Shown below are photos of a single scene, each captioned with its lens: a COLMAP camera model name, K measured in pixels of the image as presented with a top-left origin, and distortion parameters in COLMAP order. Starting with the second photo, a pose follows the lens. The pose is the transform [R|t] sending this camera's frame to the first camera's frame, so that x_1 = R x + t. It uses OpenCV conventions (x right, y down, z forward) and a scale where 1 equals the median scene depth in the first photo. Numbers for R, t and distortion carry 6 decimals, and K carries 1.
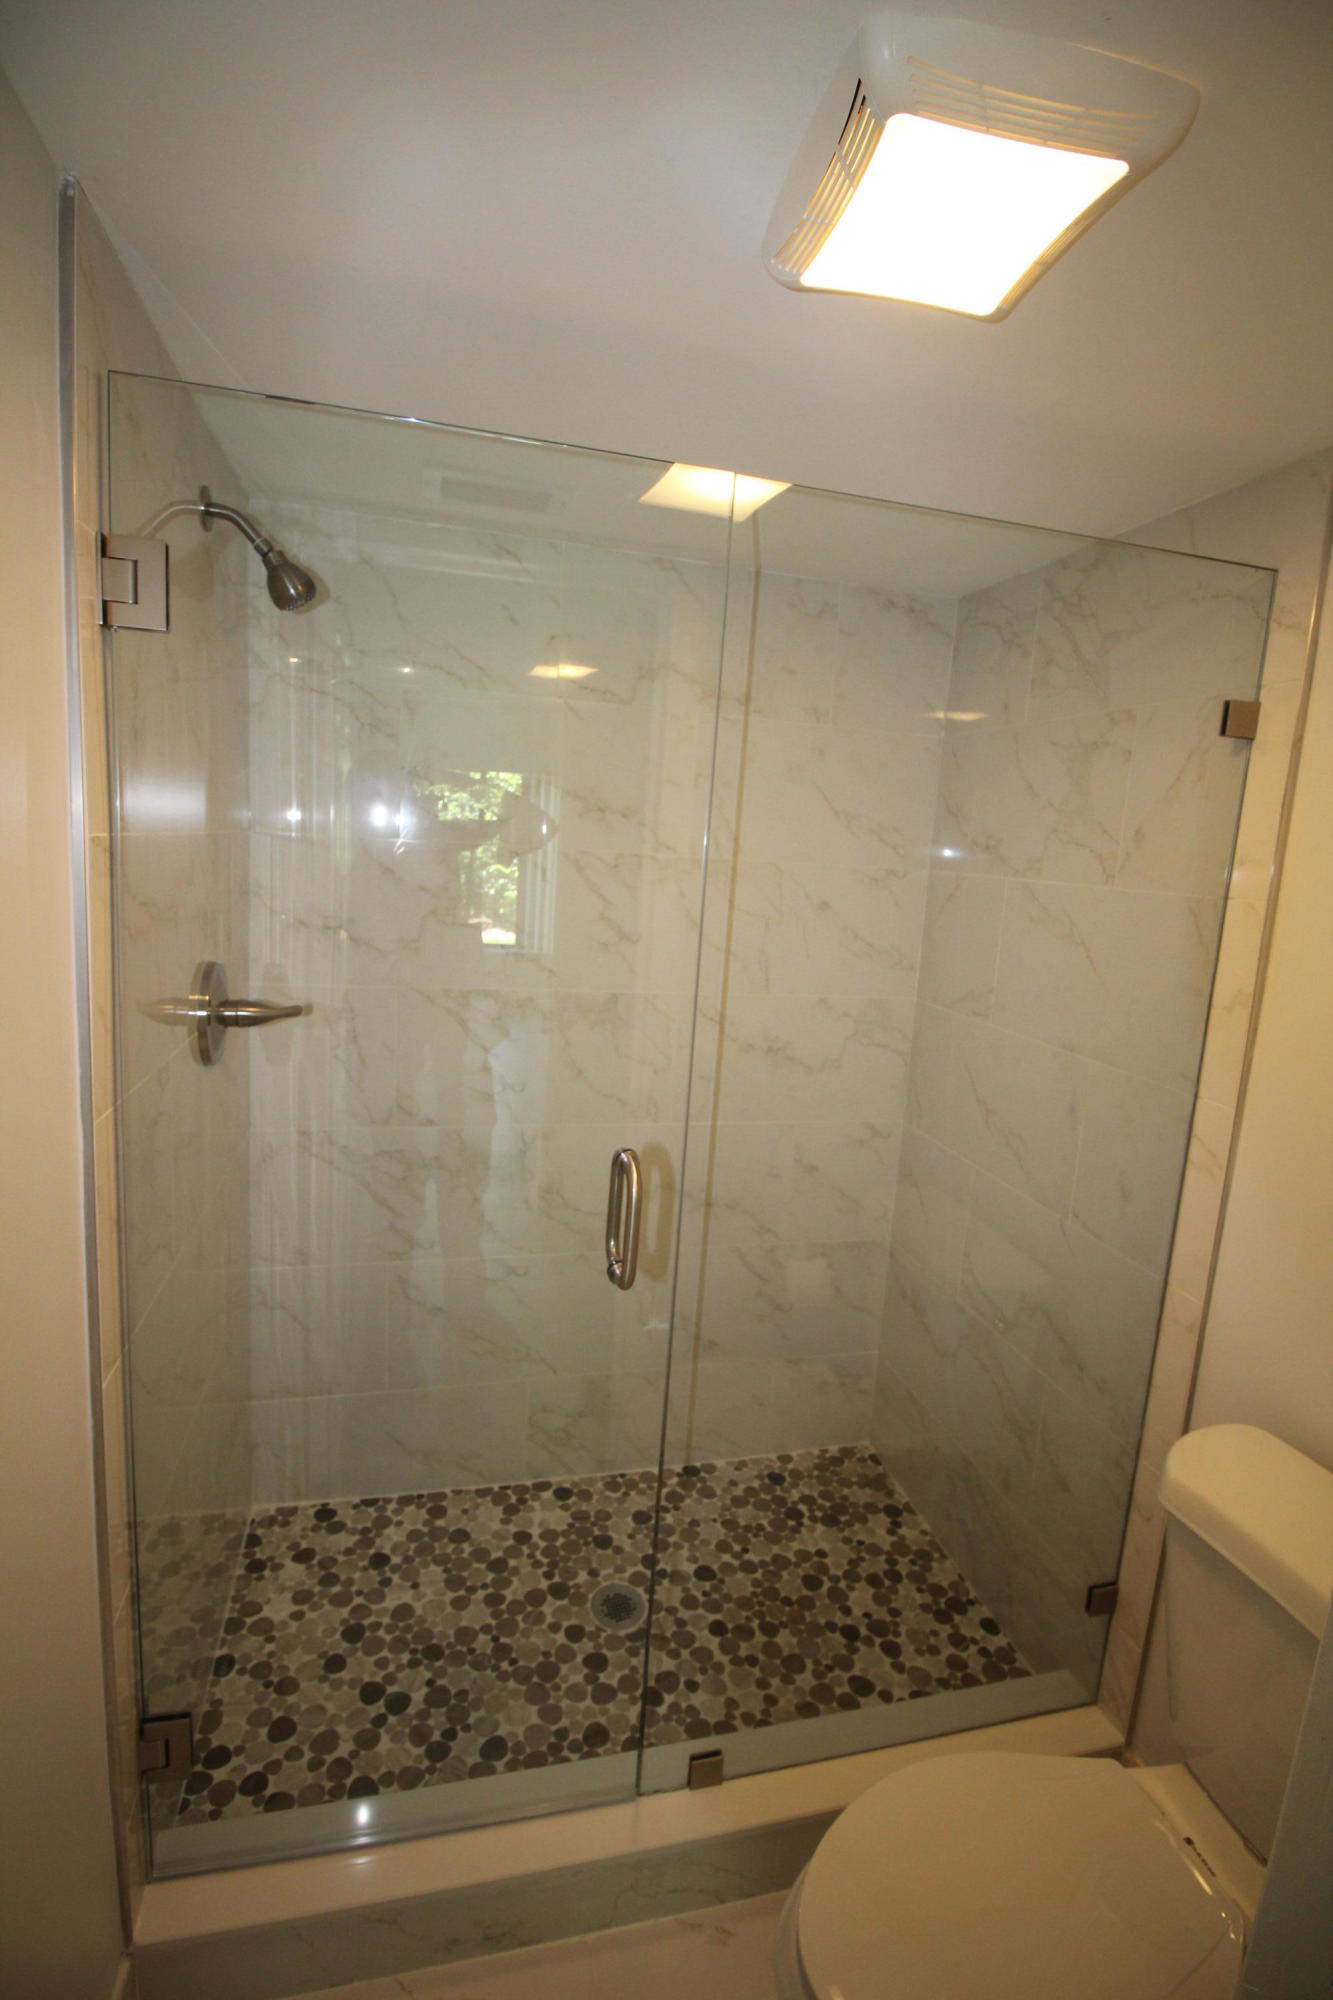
lens RADIAL K [[929.4, 0, 659.6], [0, 929.4, 988.0], [0, 0, 1]] dist [0.000161, -0.013054]
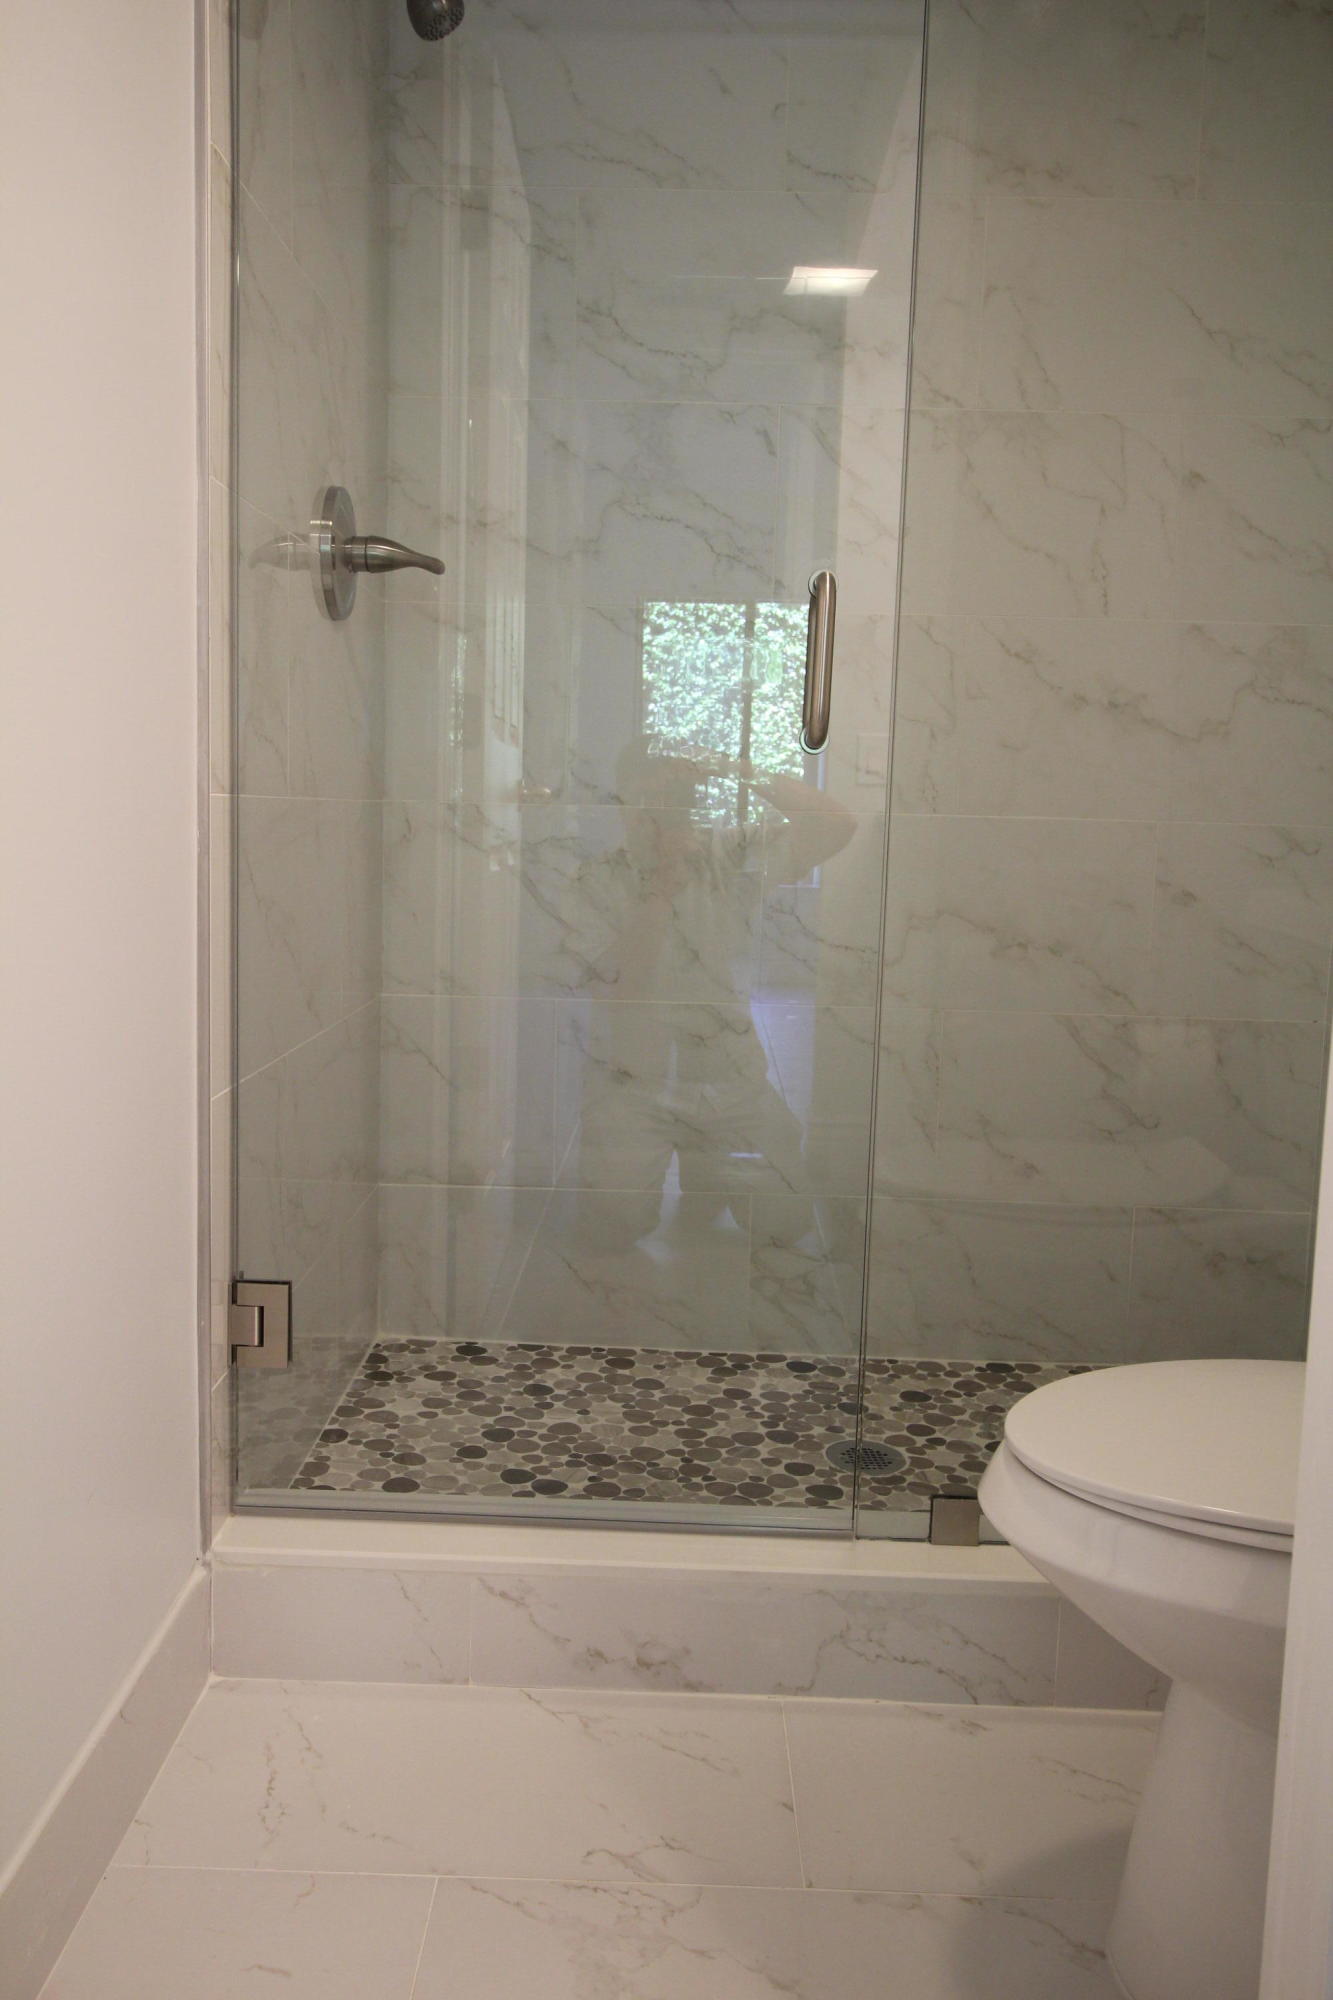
lens RADIAL K [[1579.9, 0, 654.8], [0, 1579.9, 991.1], [0, 0, 1]] dist [0.015415, -0.005678]
pose [[0.965875, -0.007460, -0.258901, 0.107772], [-0.007468, 0.998367, -0.056628, 0.383905], [0.258901, 0.056629, 0.964242, -0.183330]]
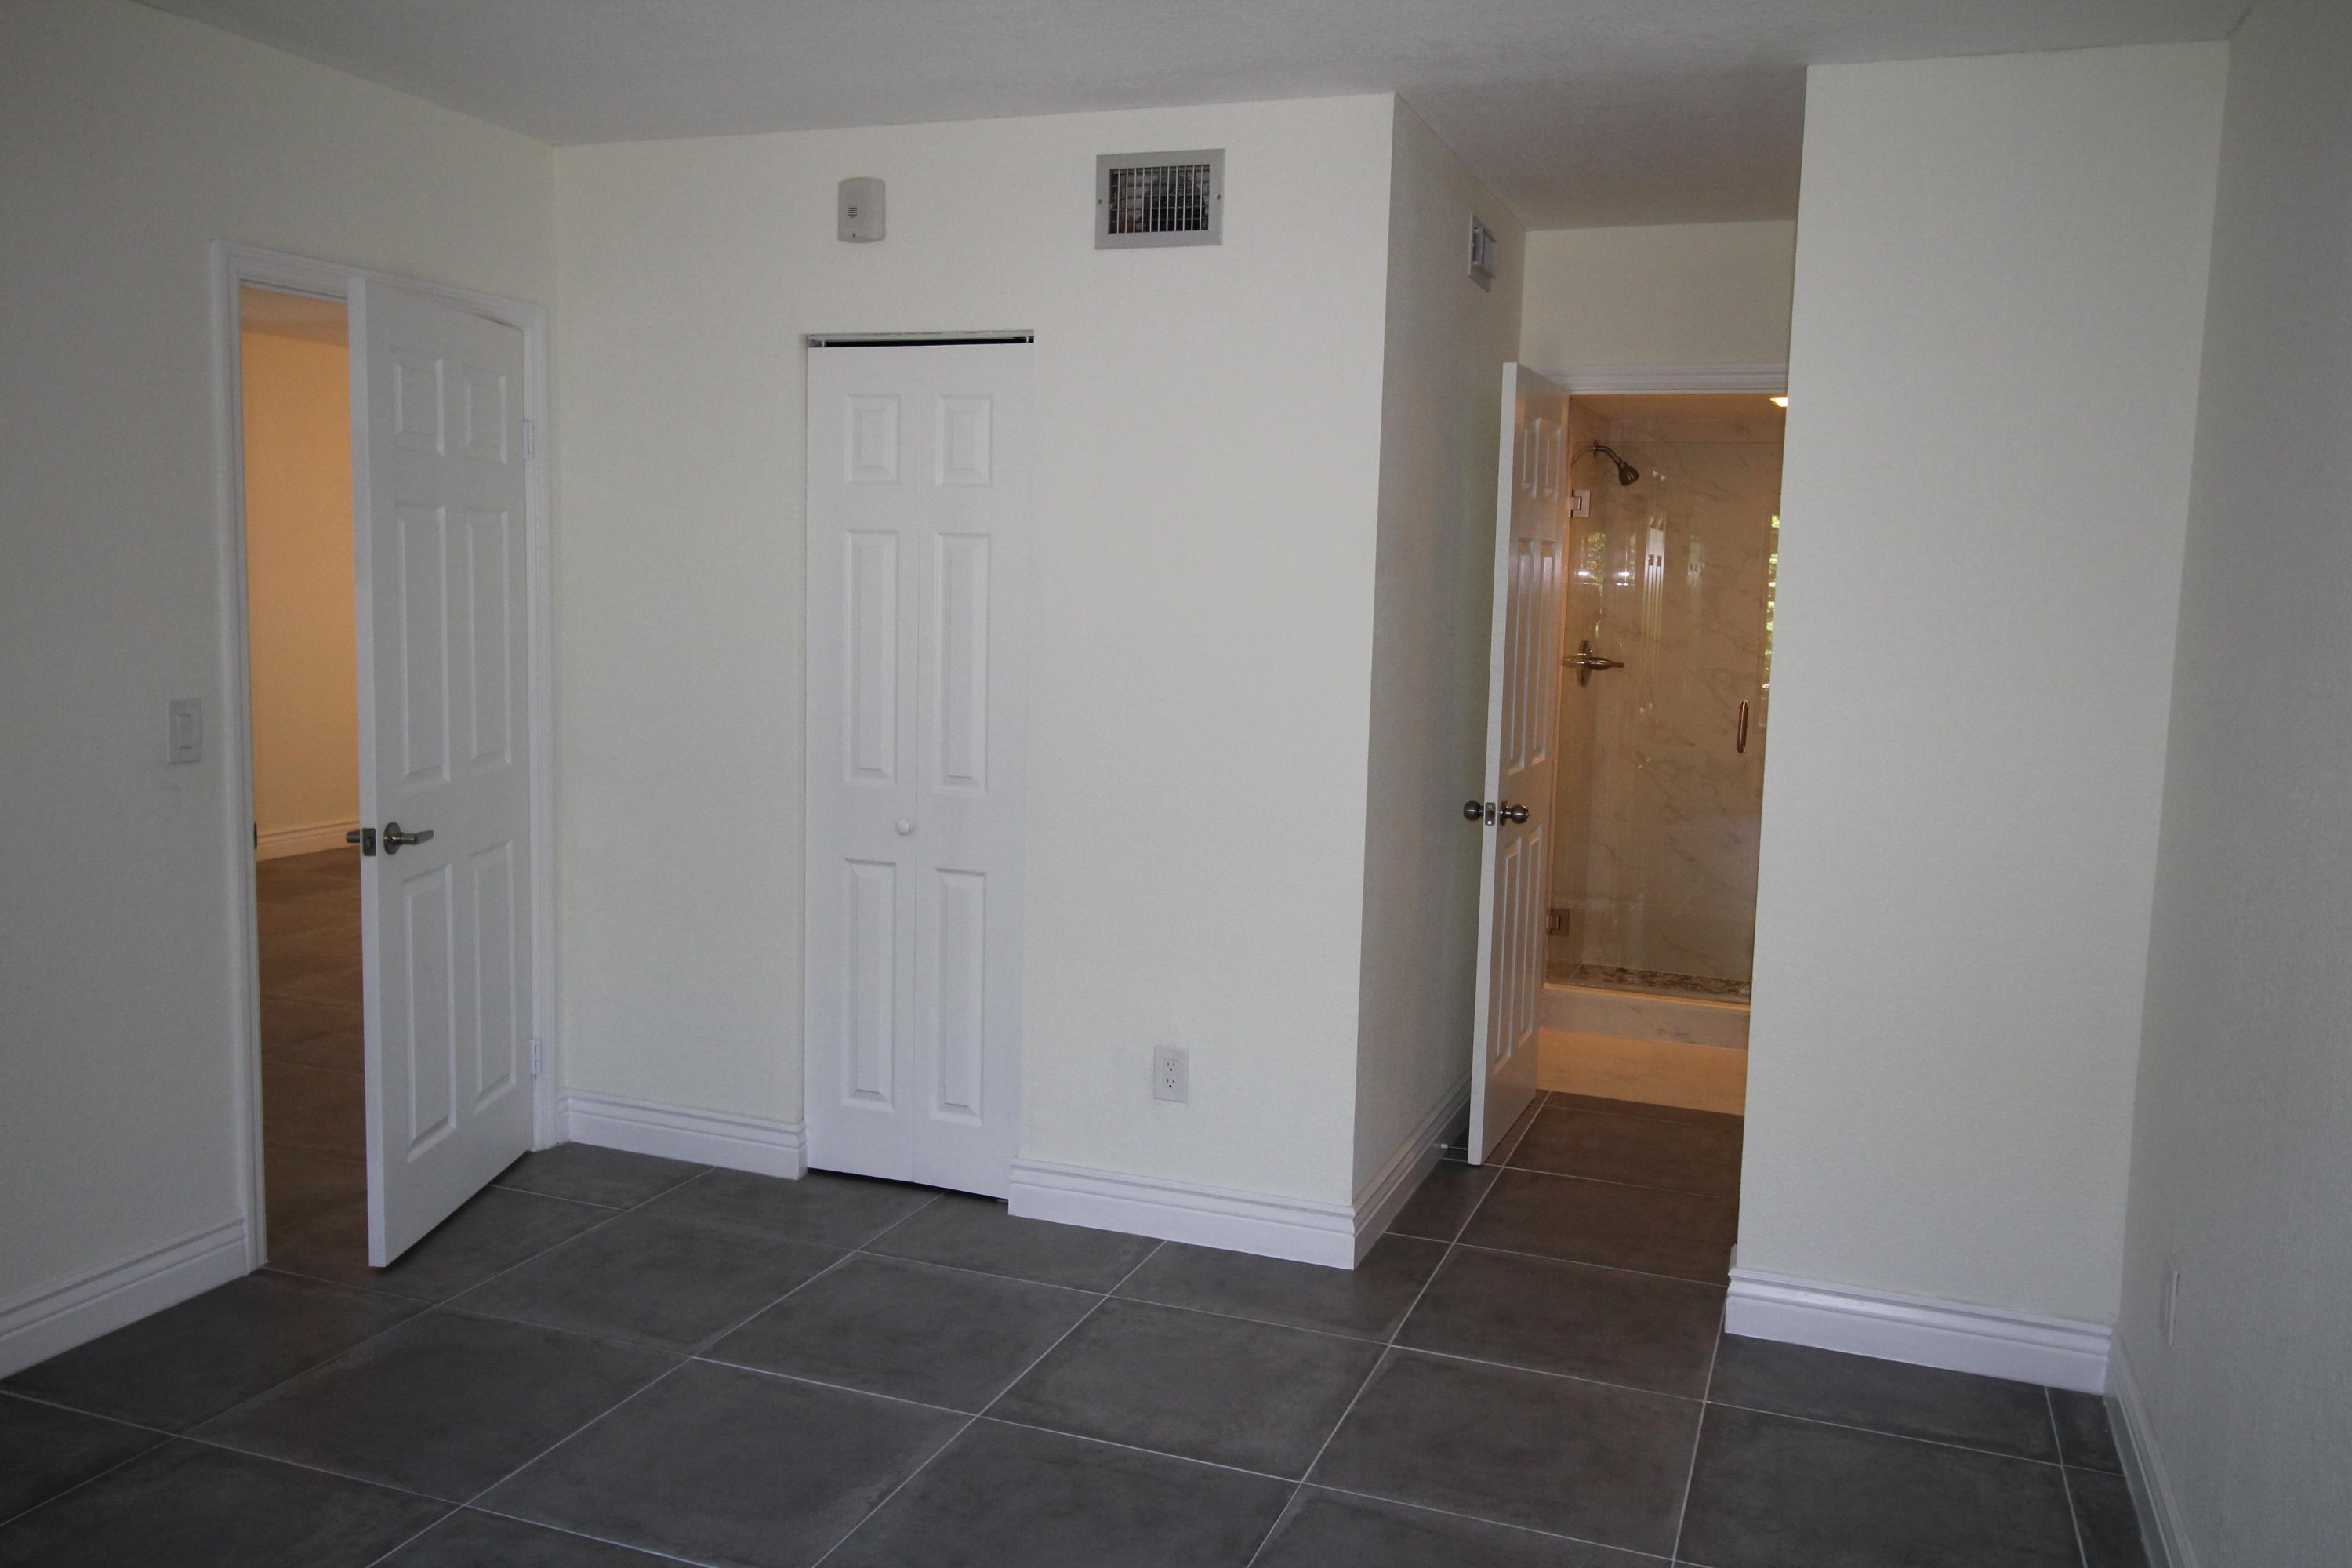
lens RADIAL K [[1858.0, 0, 1184.6], [0, 1858.0, 767.7], [0, 0, 1]] dist [0.015415, -0.005678]
pose [[0.824127, 0.017381, -0.566138, 1.012164], [-0.064425, 0.995919, -0.063208, 0.499490], [0.562729, 0.088565, 0.821883, -2.568038]]
